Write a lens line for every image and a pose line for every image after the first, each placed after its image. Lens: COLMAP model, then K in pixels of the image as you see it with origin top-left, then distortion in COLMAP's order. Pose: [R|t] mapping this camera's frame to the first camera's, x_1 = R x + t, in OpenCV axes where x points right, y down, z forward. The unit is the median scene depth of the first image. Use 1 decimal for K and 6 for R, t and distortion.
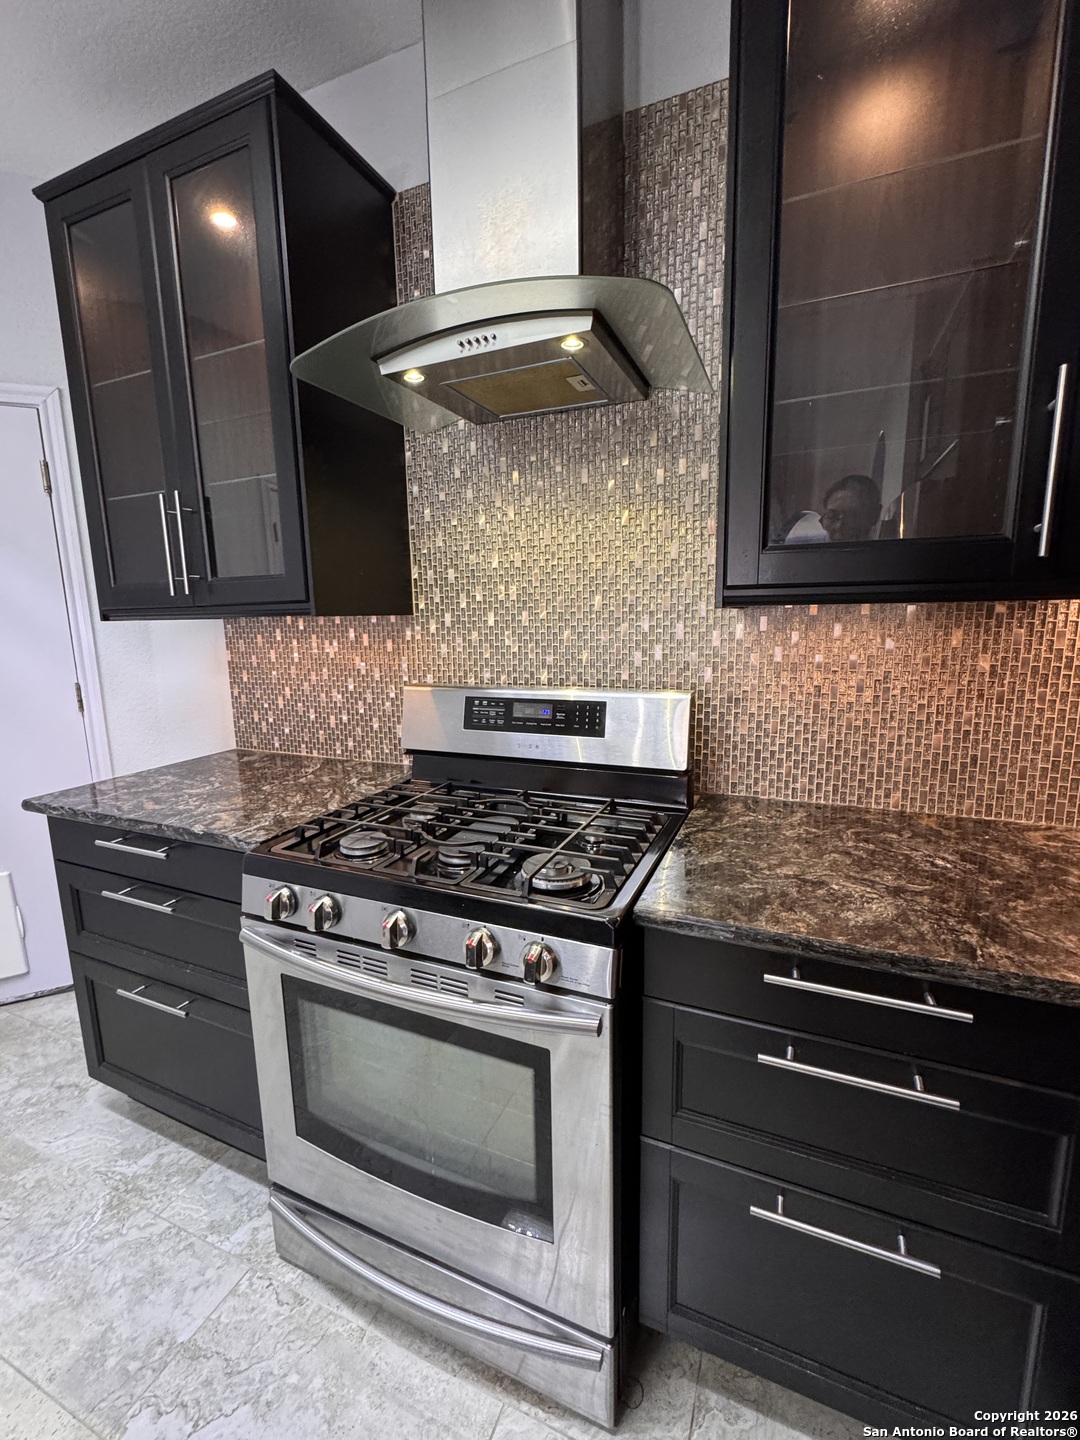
lens RADIAL K [[621.1, 0, 542.9], [0, 621.1, 716.4], [0, 0, 1]] dist [-0.004068, -0.000596]
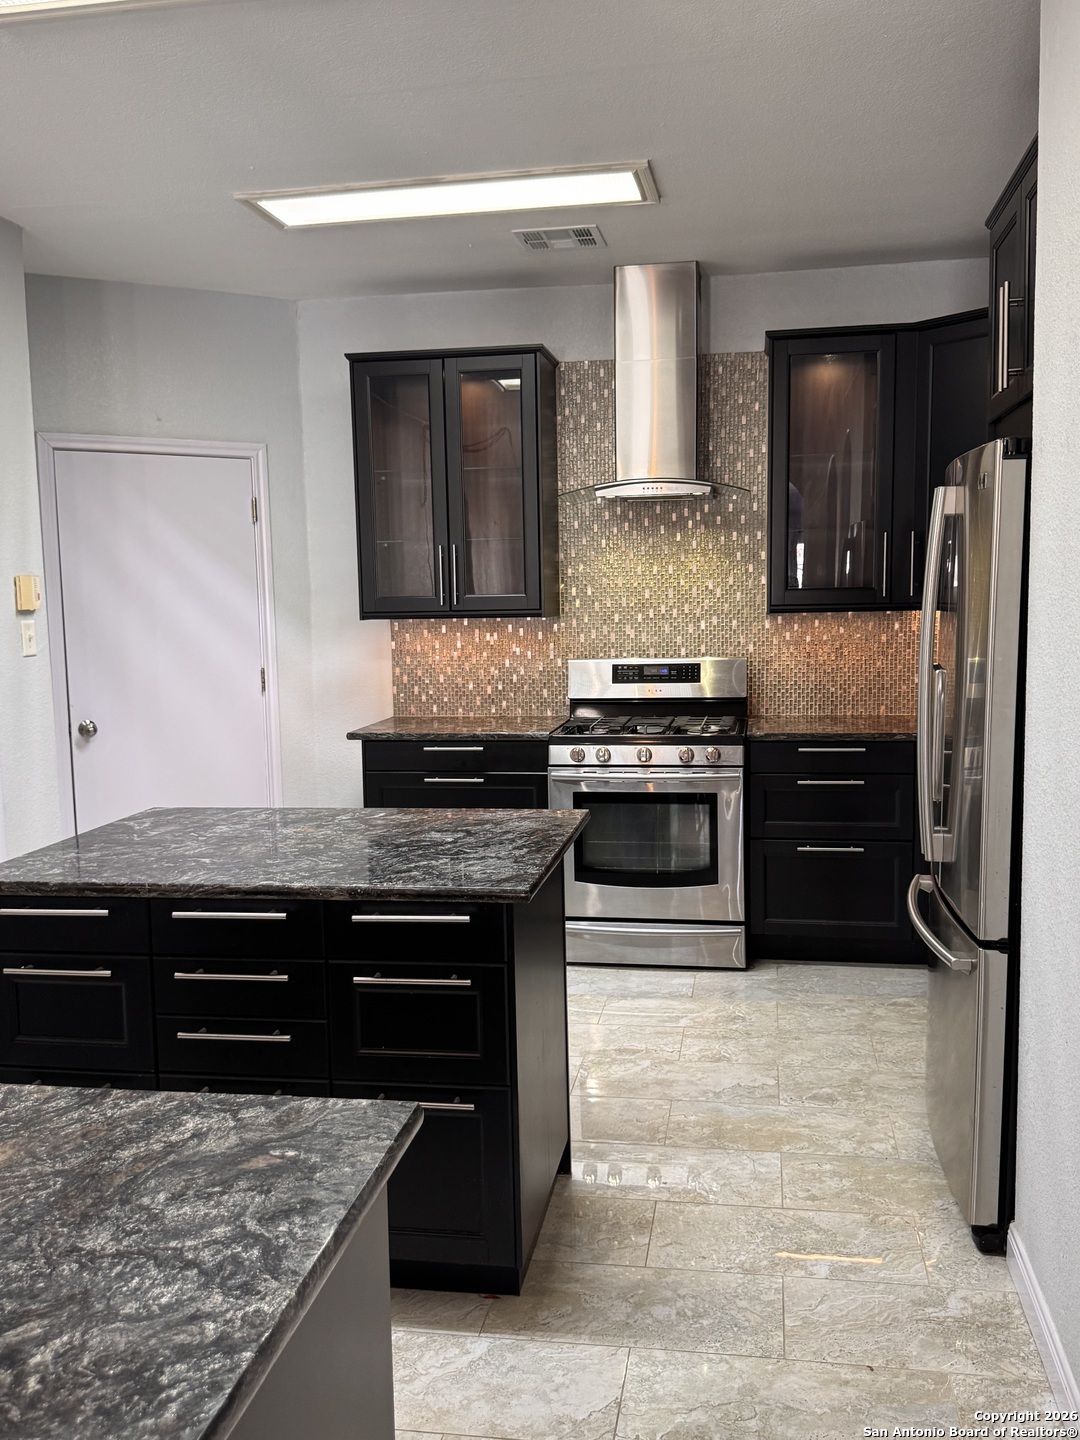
lens RADIAL K [[1288.2, 0, 546.7], [0, 1288.2, 722.7], [0, 0, 1]] dist [0.124346, -0.241525]
pose [[0.971953, -0.024293, 0.233919, -1.137158], [0.038456, 0.997680, -0.056176, 0.320256], [-0.232011, 0.063596, 0.970632, -2.373657]]
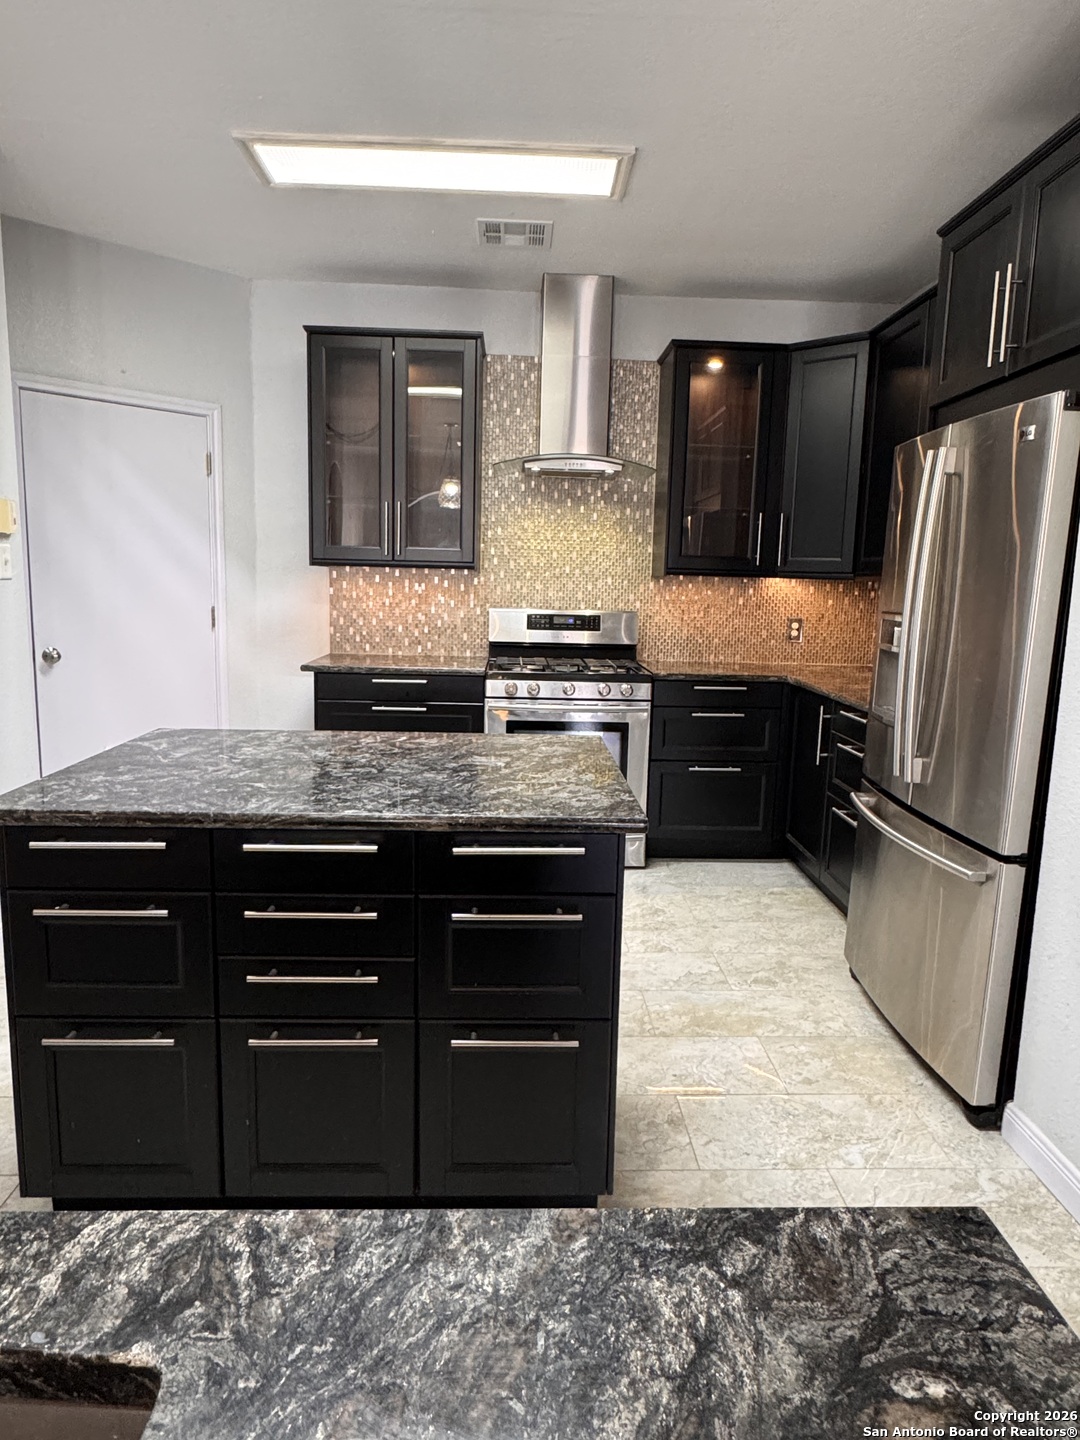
lens RADIAL K [[911.7, 0, 550.5], [0, 911.7, 714.9], [0, 0, 1]] dist [-0.010236, 0.008823]
pose [[0.900441, -0.021222, 0.434461, -1.359096], [0.026343, 0.999636, -0.005769, 0.317563], [-0.434180, 0.016640, 0.900672, -1.691672]]
